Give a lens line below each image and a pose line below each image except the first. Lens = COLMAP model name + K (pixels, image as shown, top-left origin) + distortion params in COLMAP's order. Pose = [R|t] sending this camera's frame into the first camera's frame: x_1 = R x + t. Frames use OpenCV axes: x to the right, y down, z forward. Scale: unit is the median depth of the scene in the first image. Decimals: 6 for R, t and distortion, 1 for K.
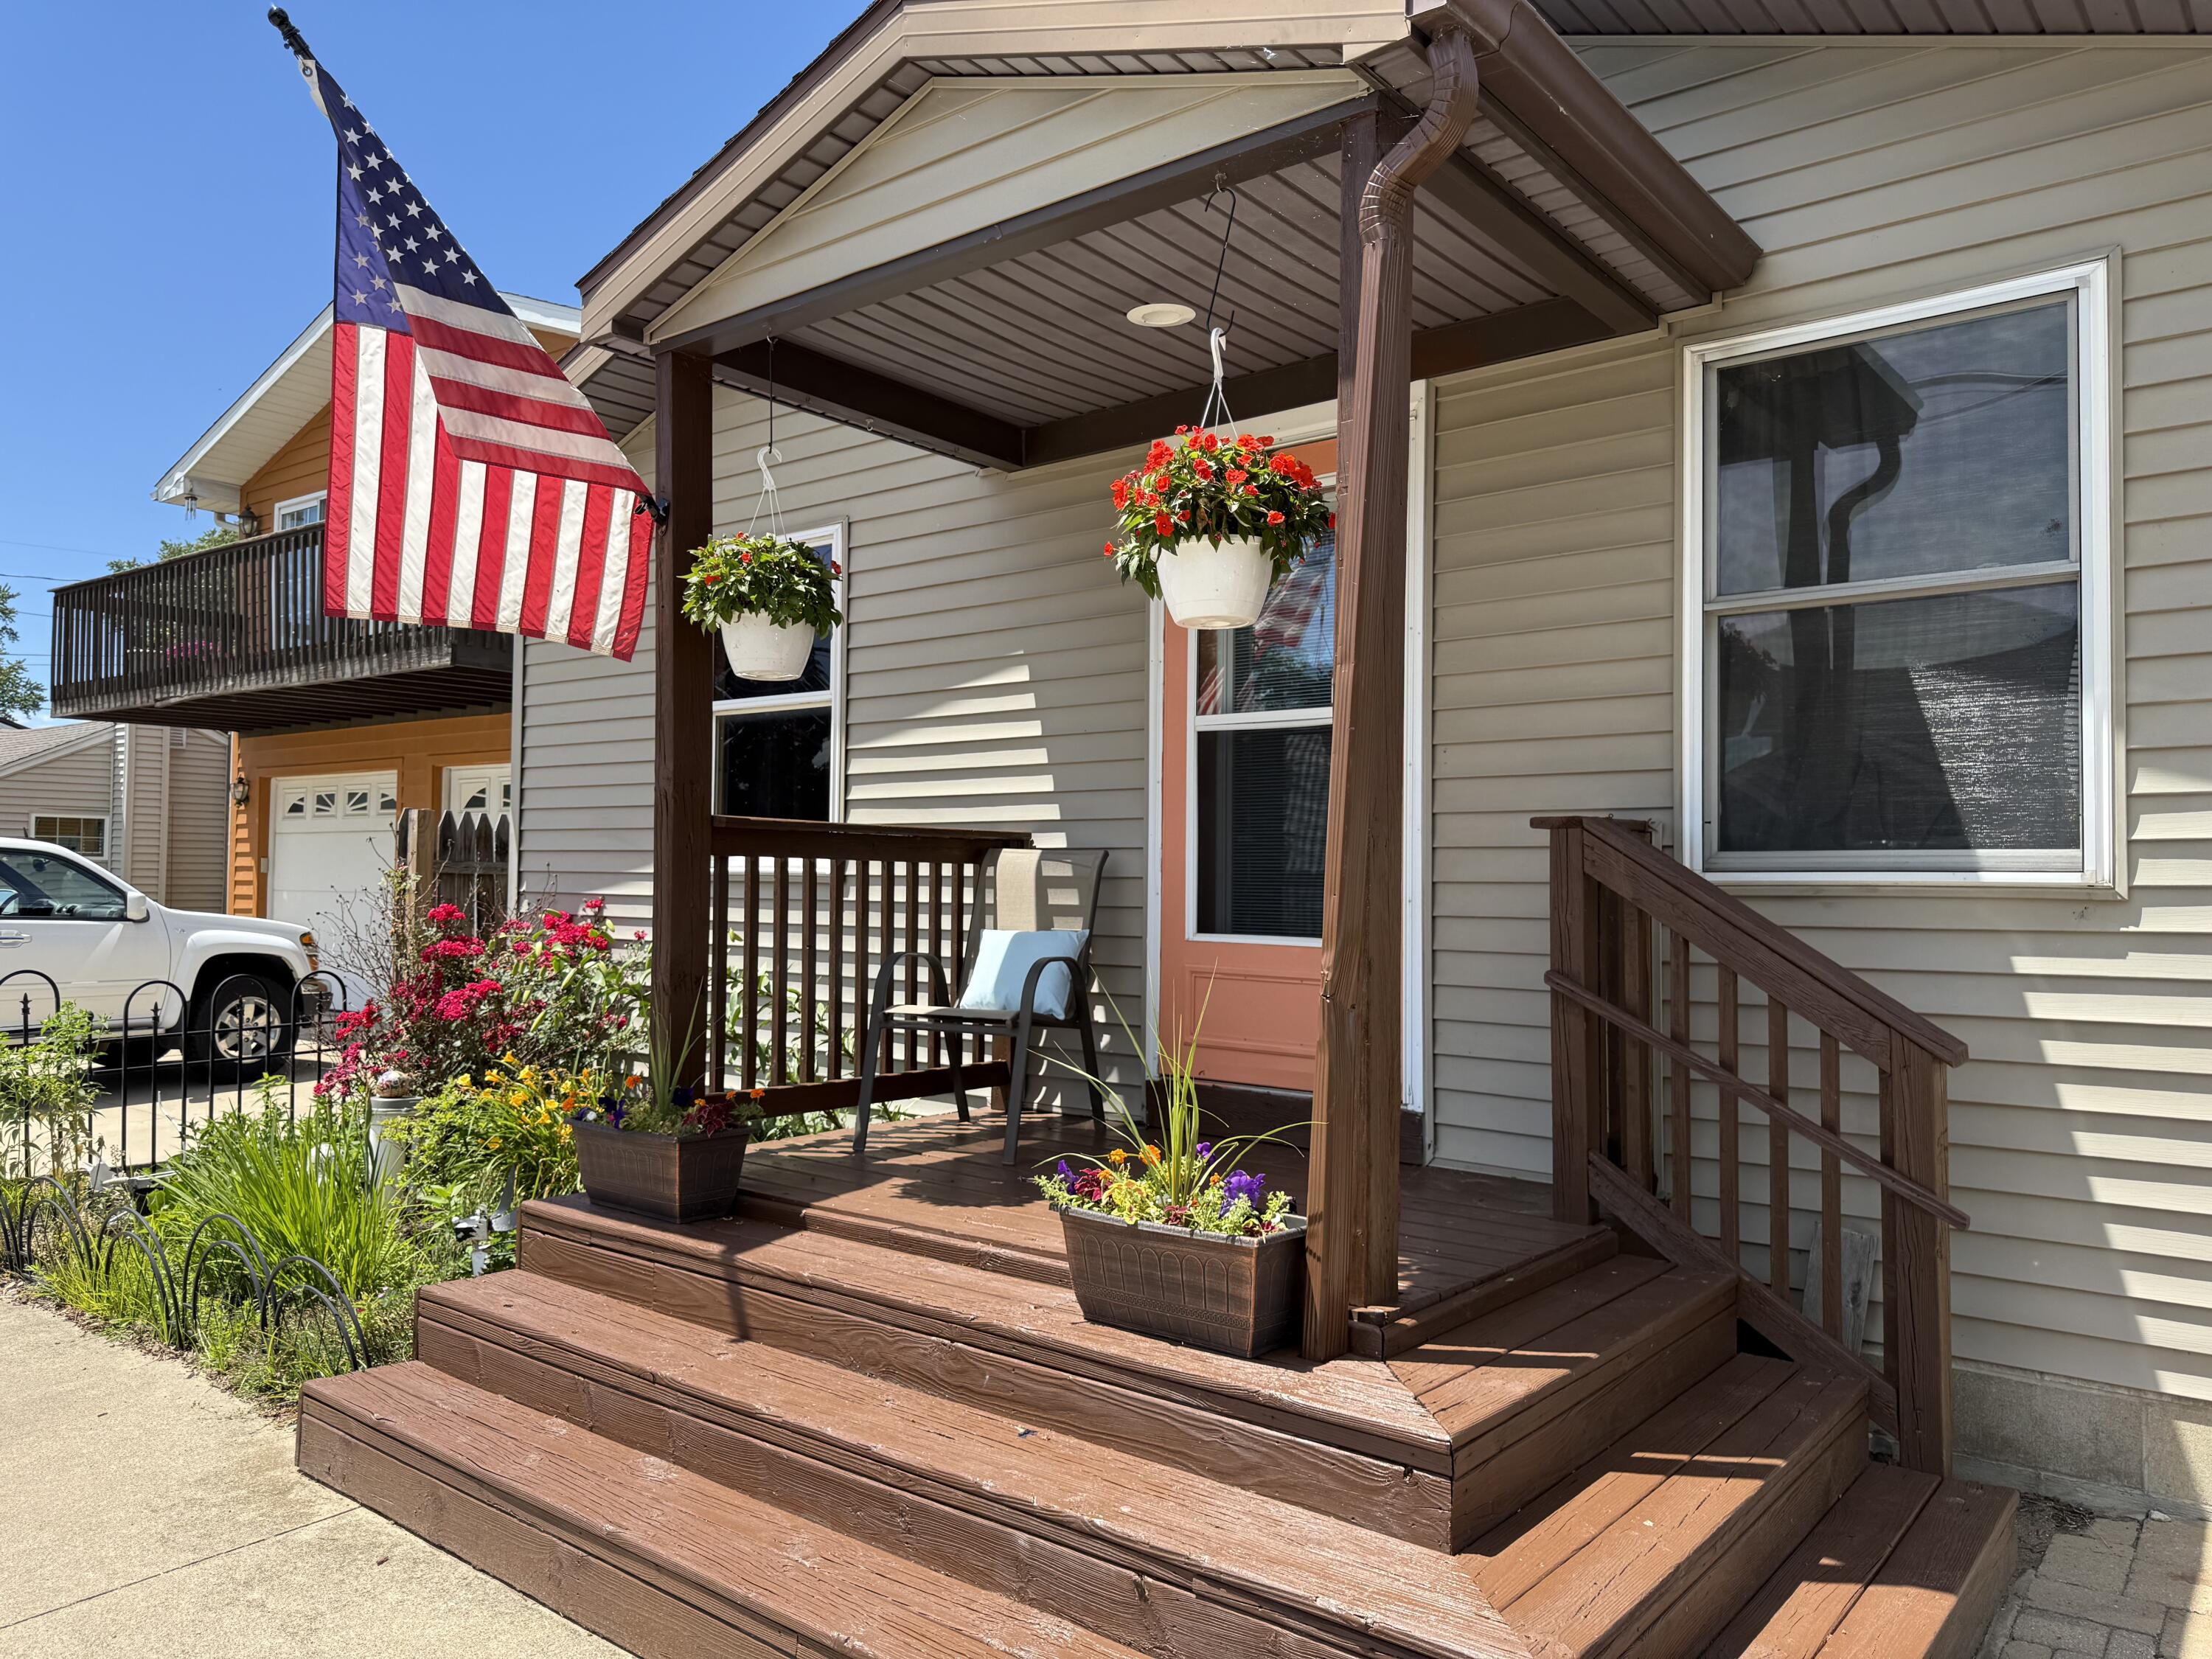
lens RADIAL K [[1561.1, 0, 1110.4], [0, 1561.1, 827.7], [0, 0, 1]] dist [0.056013, -0.067551]
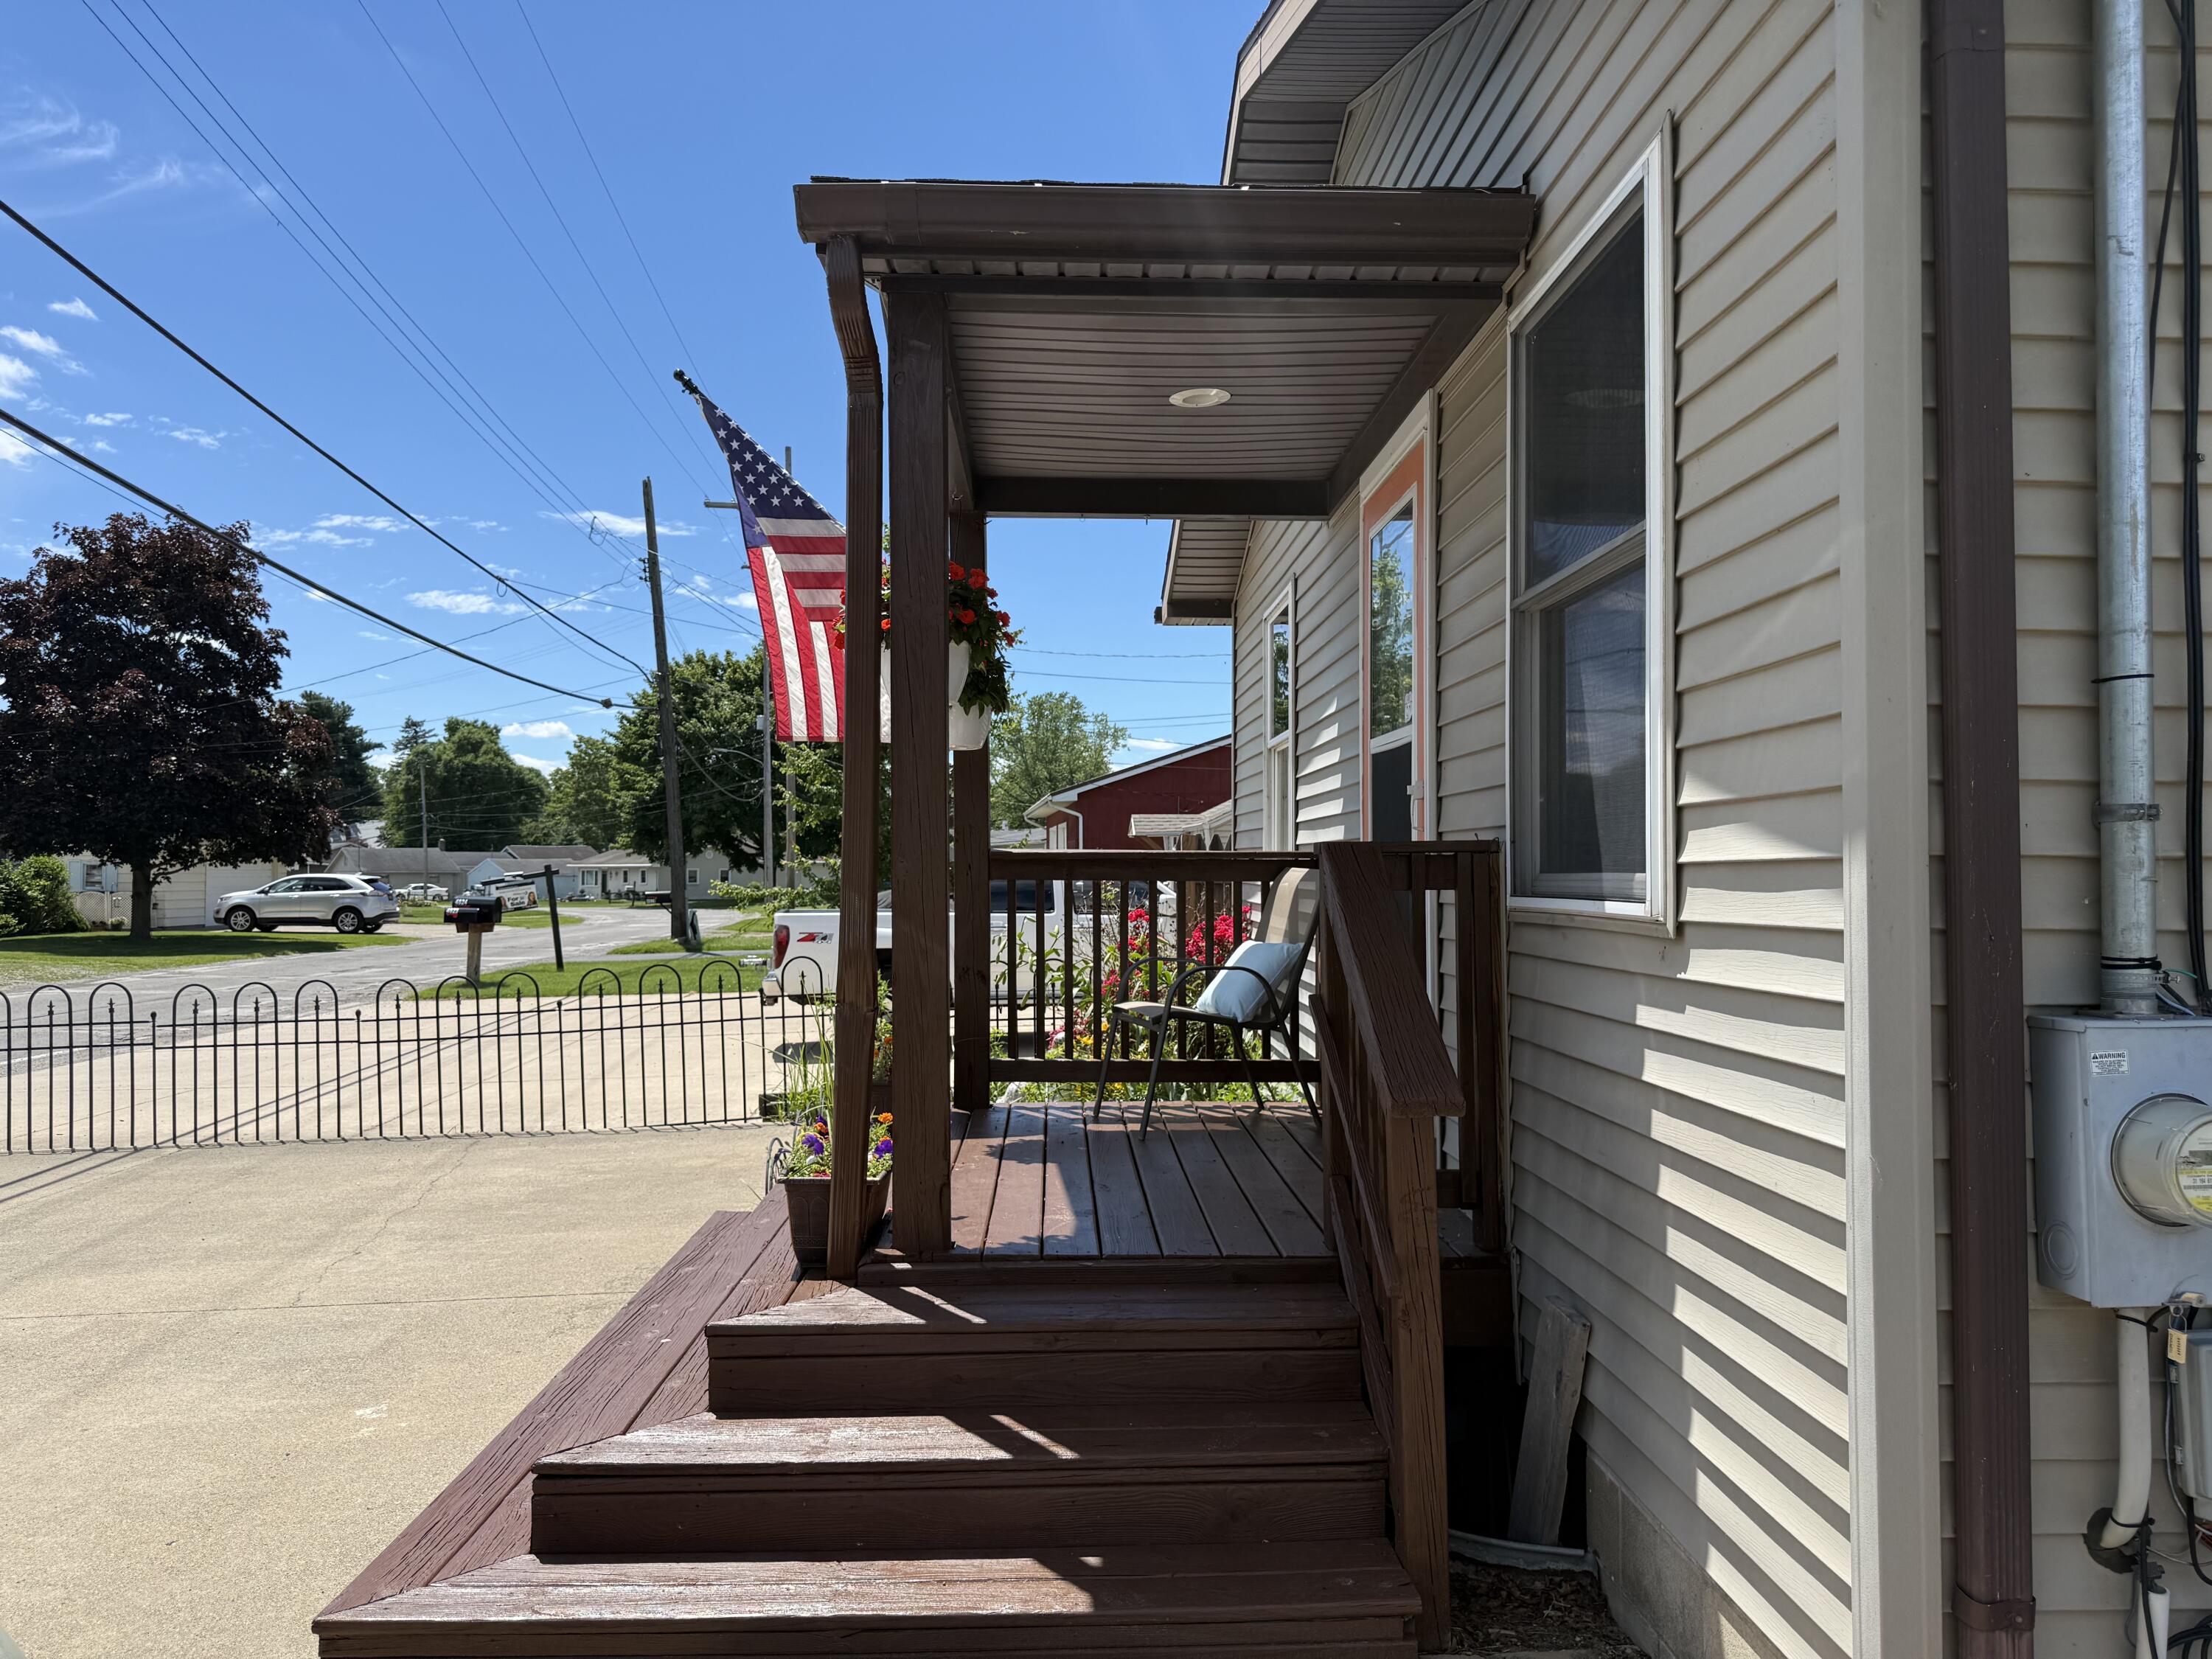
lens RADIAL K [[1561.1, 0, 1110.7], [0, 1561.1, 836.1], [0, 0, 1]] dist [0.056013, -0.067551]
pose [[0.657974, -0.027849, -0.752525, 0.981839], [0.036837, 0.999310, -0.004774, -0.012068], [0.752139, -0.024580, 0.658546, 0.249867]]
